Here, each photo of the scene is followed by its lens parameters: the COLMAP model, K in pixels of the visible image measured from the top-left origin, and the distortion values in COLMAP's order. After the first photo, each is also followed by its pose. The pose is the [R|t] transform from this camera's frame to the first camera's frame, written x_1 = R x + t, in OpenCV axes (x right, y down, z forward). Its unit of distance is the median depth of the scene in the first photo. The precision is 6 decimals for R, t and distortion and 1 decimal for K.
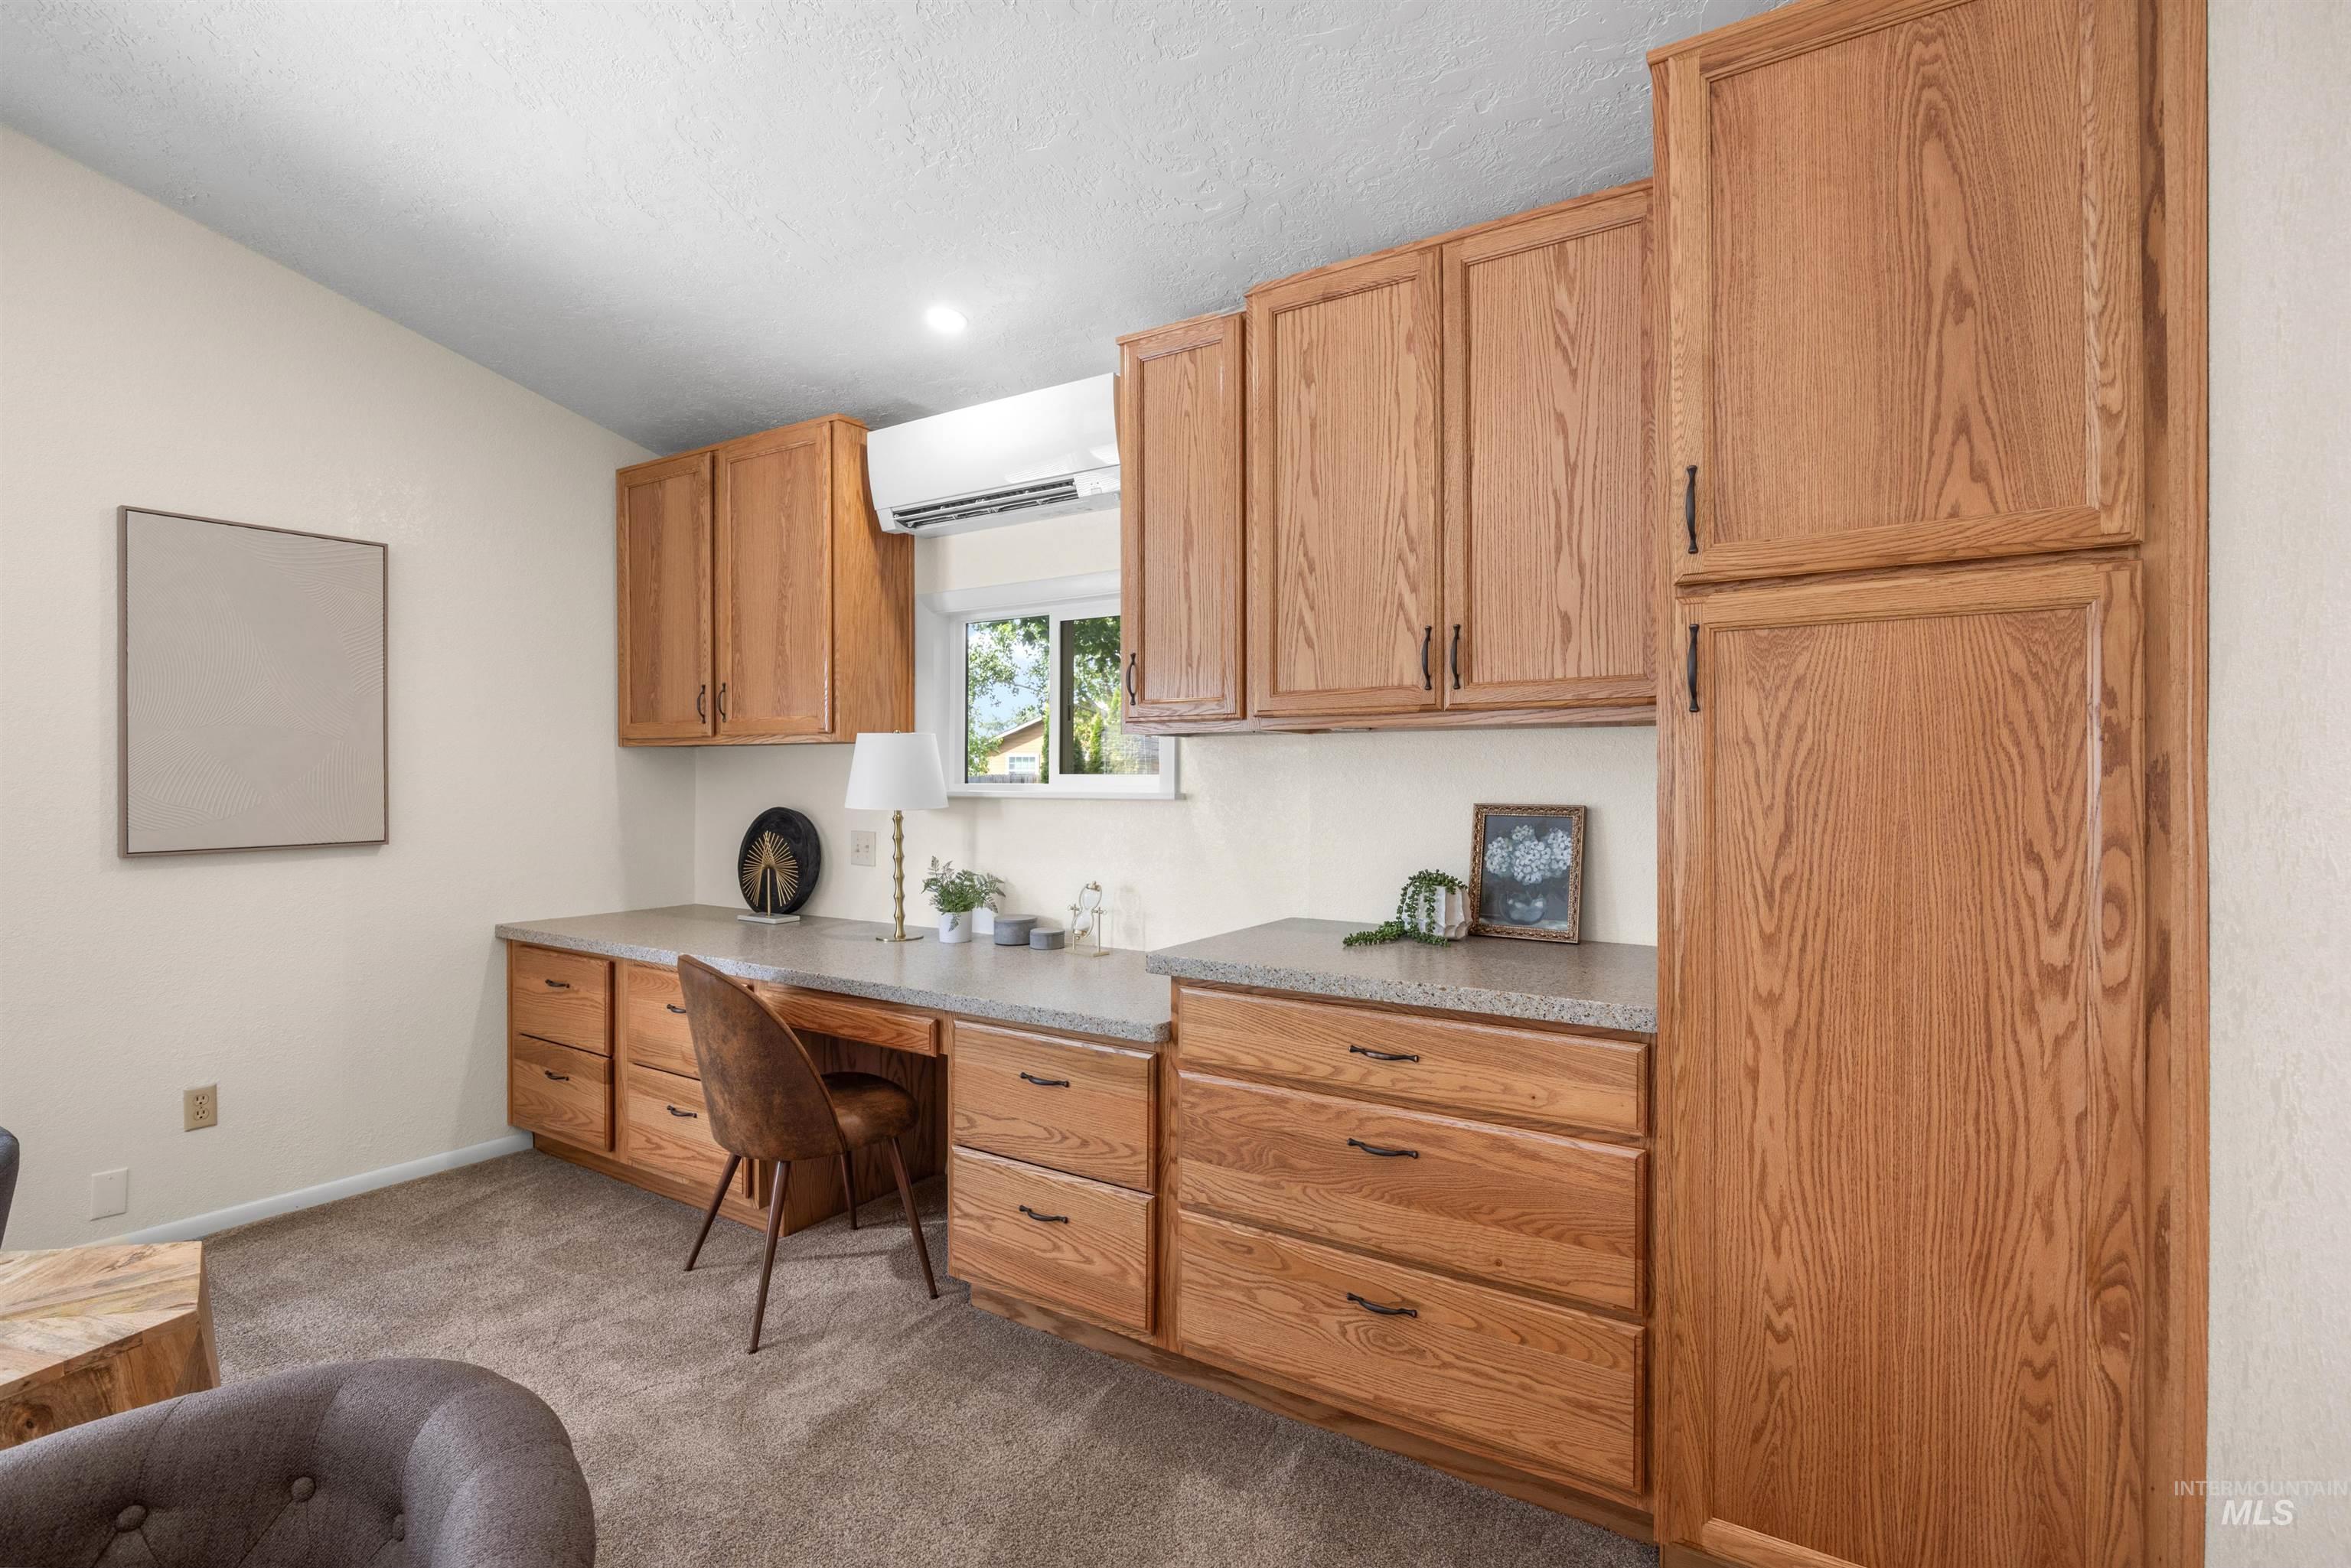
lens RADIAL K [[1102.2, 0, 1175.5], [0, 1102.2, 784.0], [0, 0, 1]] dist [-0.023773, -0.000205]
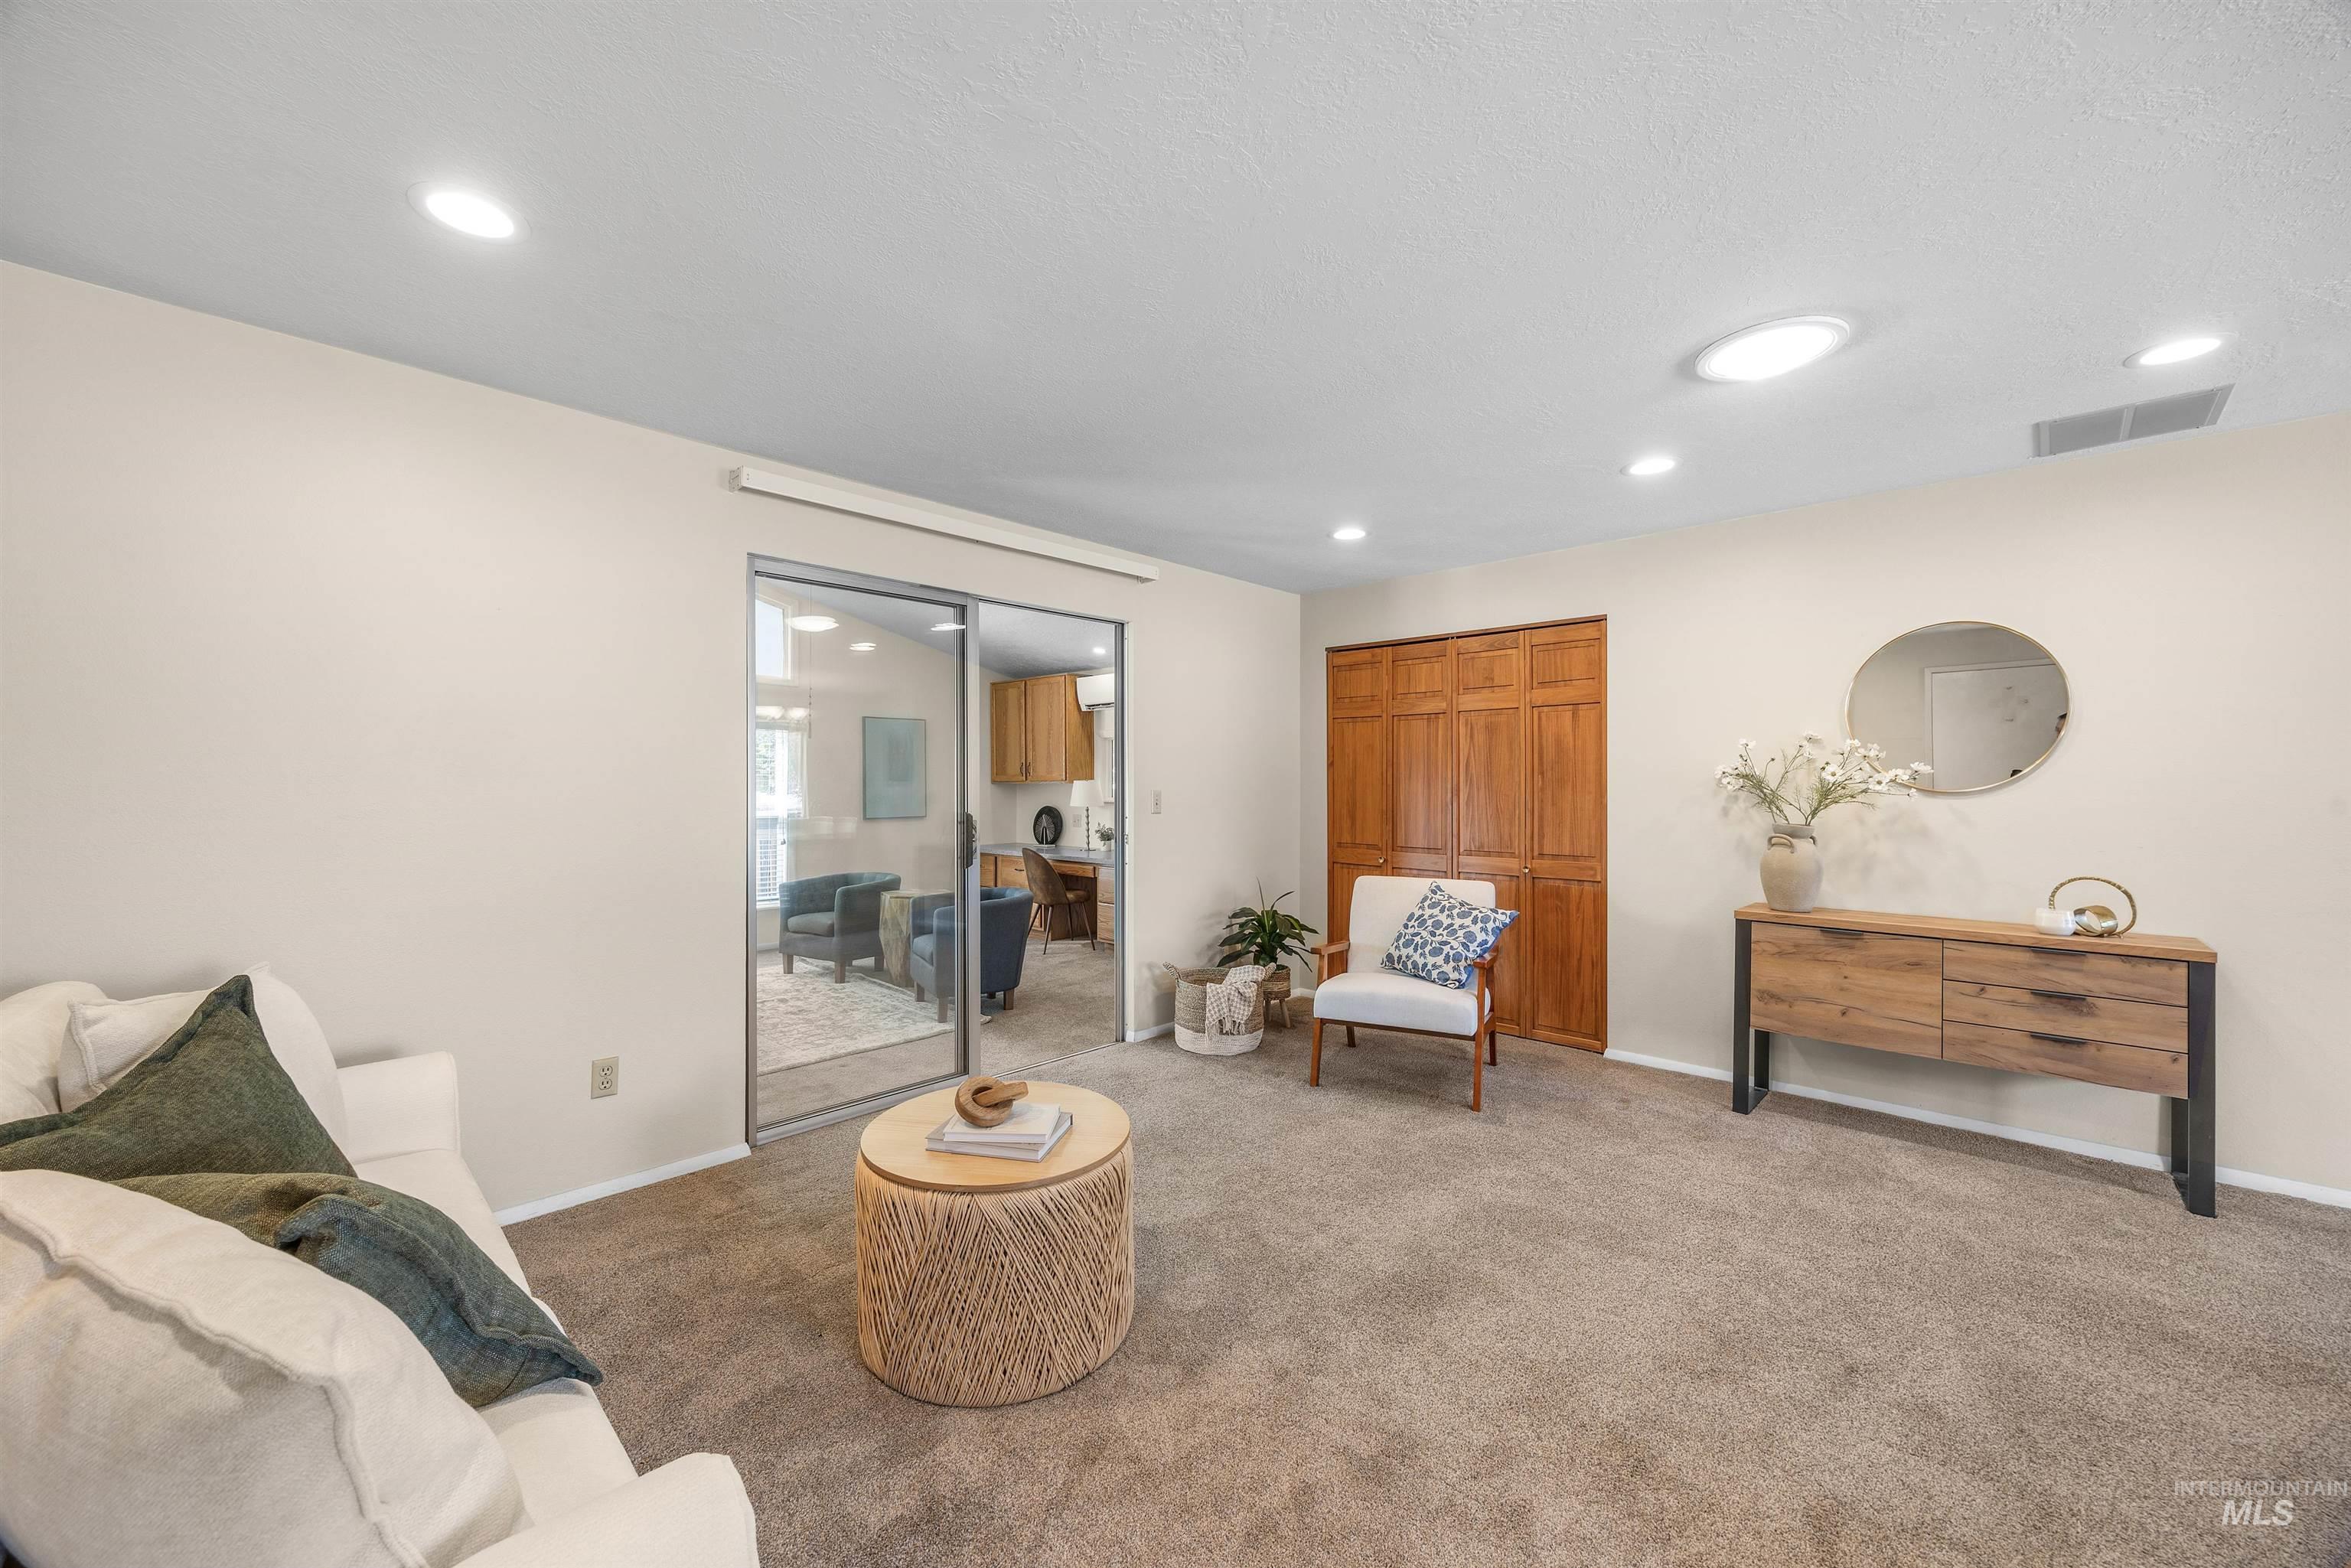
lens RADIAL K [[893.6, 0, 1178.3], [0, 893.6, 791.1], [0, 0, 1]] dist [0.001270, 0.000059]
pose [[0.982584, 0.000003, -0.185821, 0.439270], [0.000023, 1.000000, 0.000142, -0.018690], [0.185821, -0.000144, 0.982584, -1.328350]]
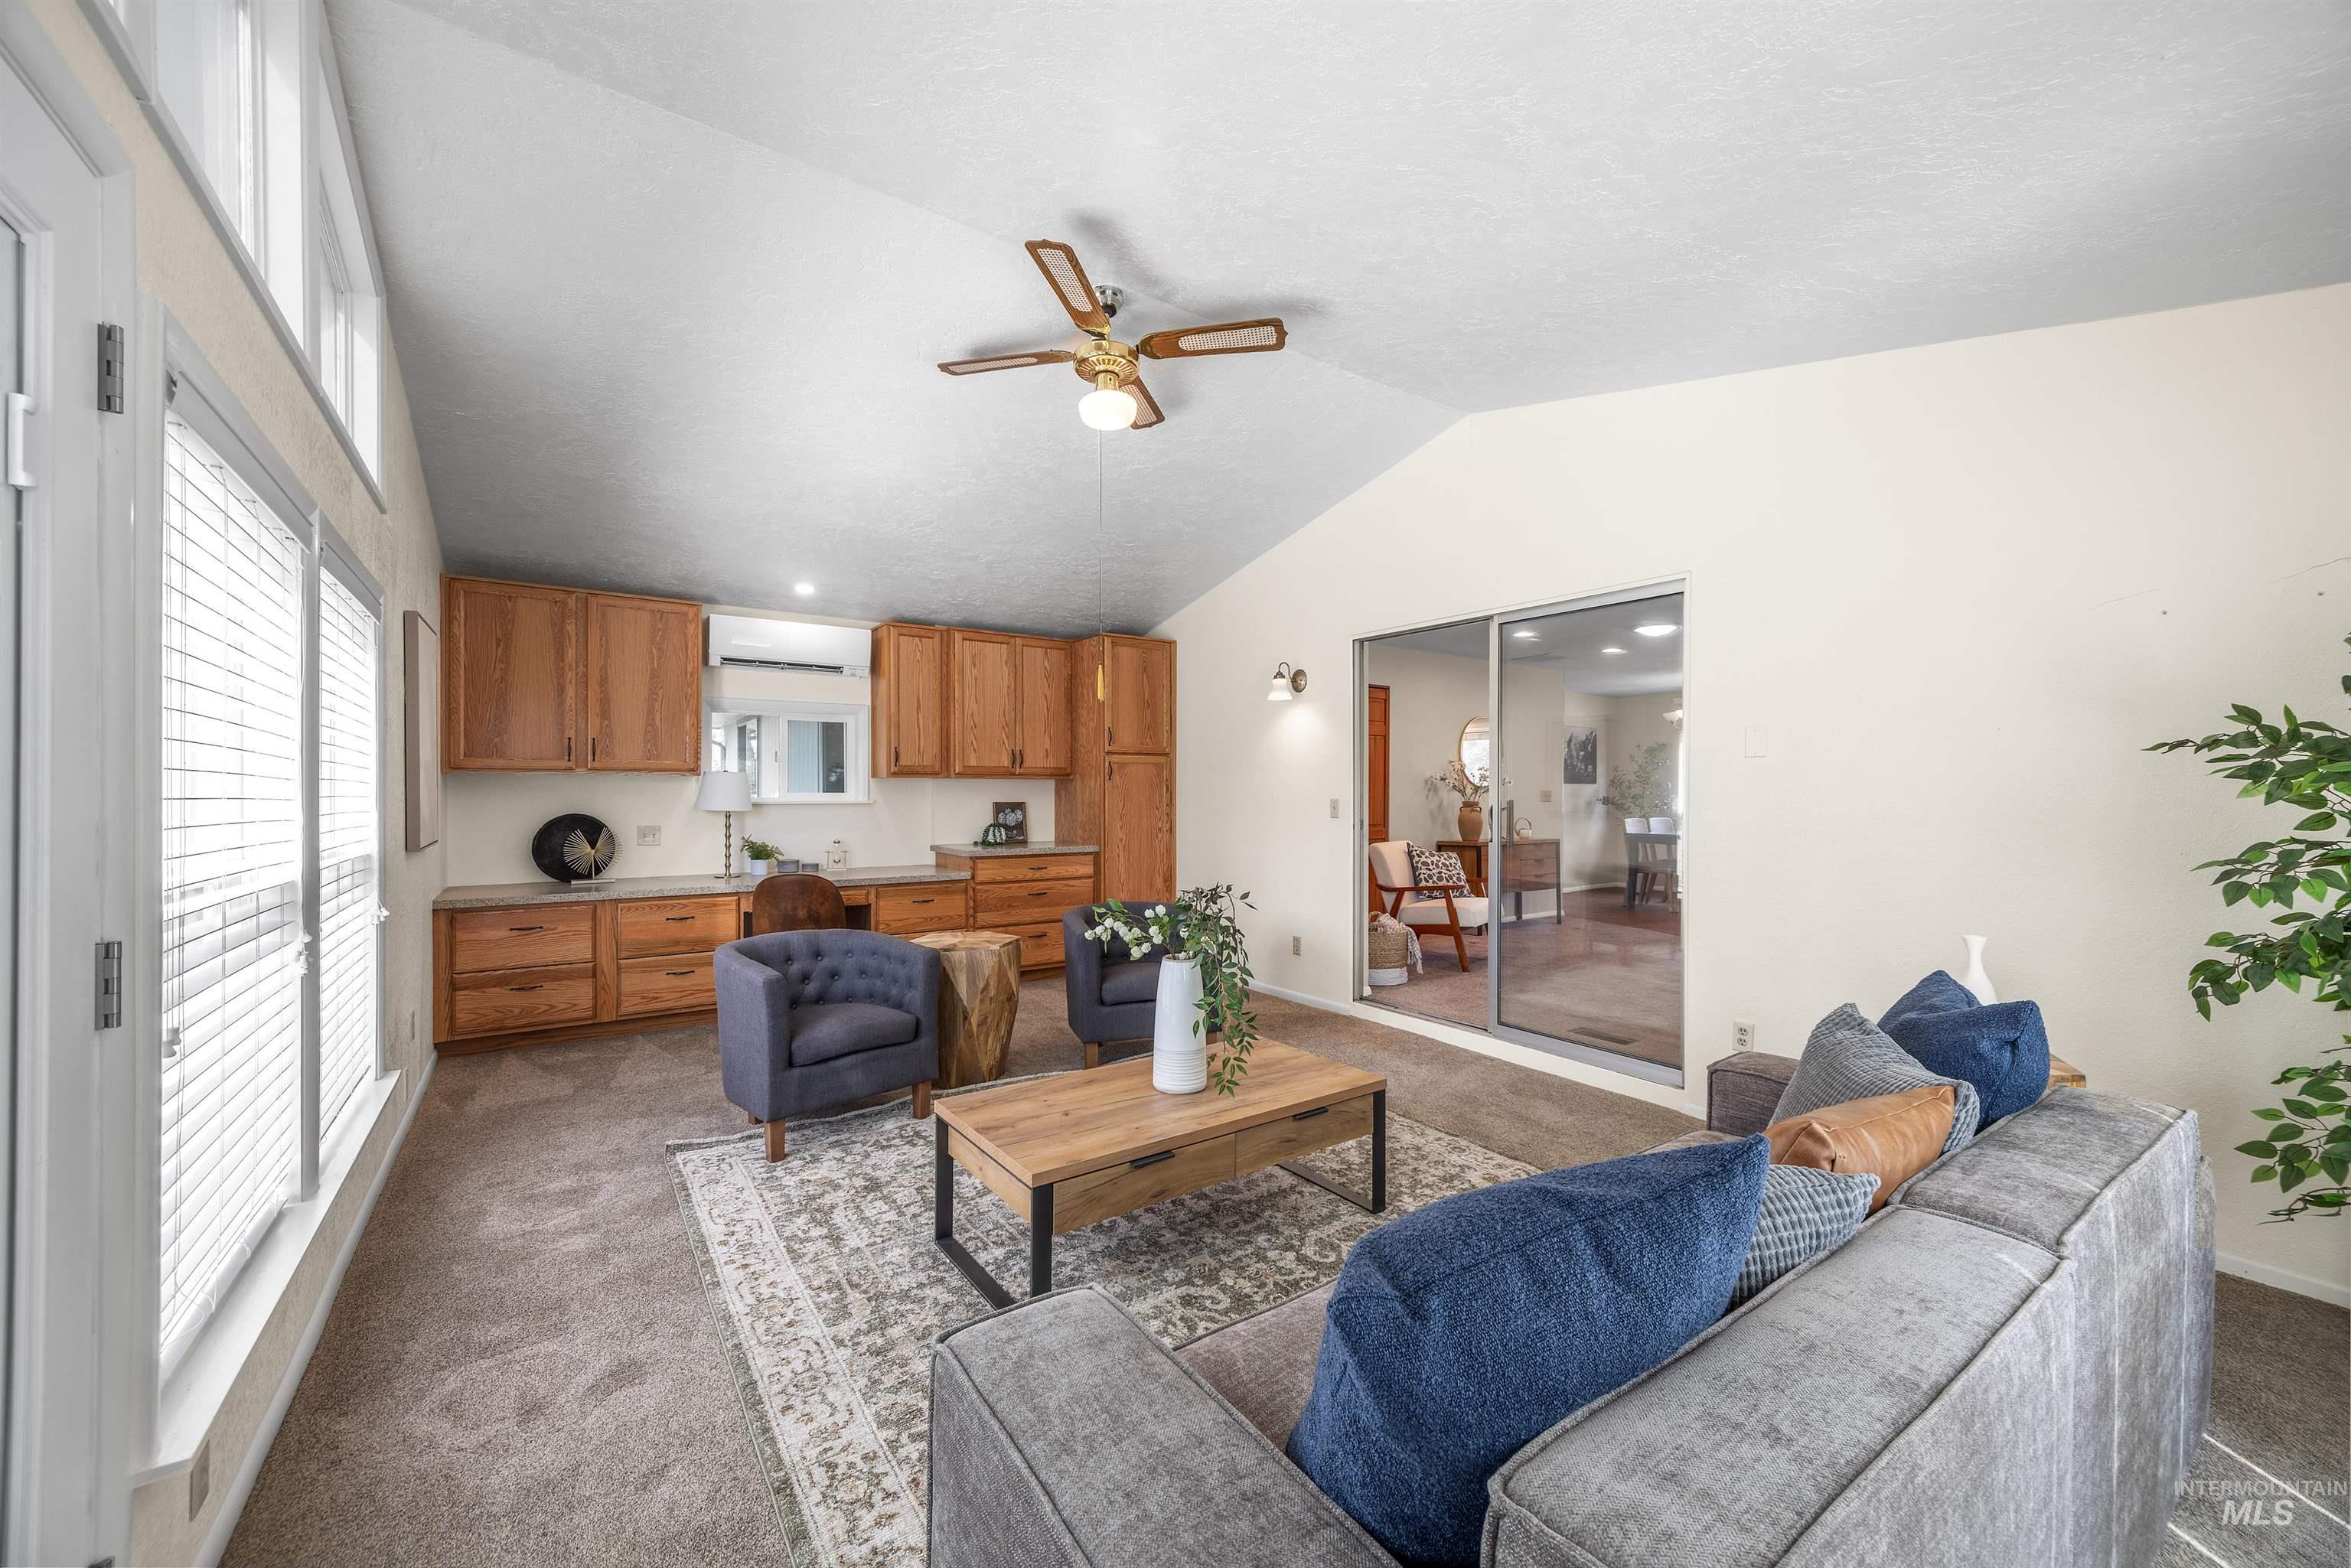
lens RADIAL K [[893.6, 0, 1178.3], [0, 893.6, 791.1], [0, 0, 1]] dist [0.001270, 0.000059]
pose [[0.366565, -0.000503, 0.930392, -1.366828], [0.006021, 0.999980, -0.001831, -0.004250], [-0.930373, 0.006273, 0.366561, -0.308666]]
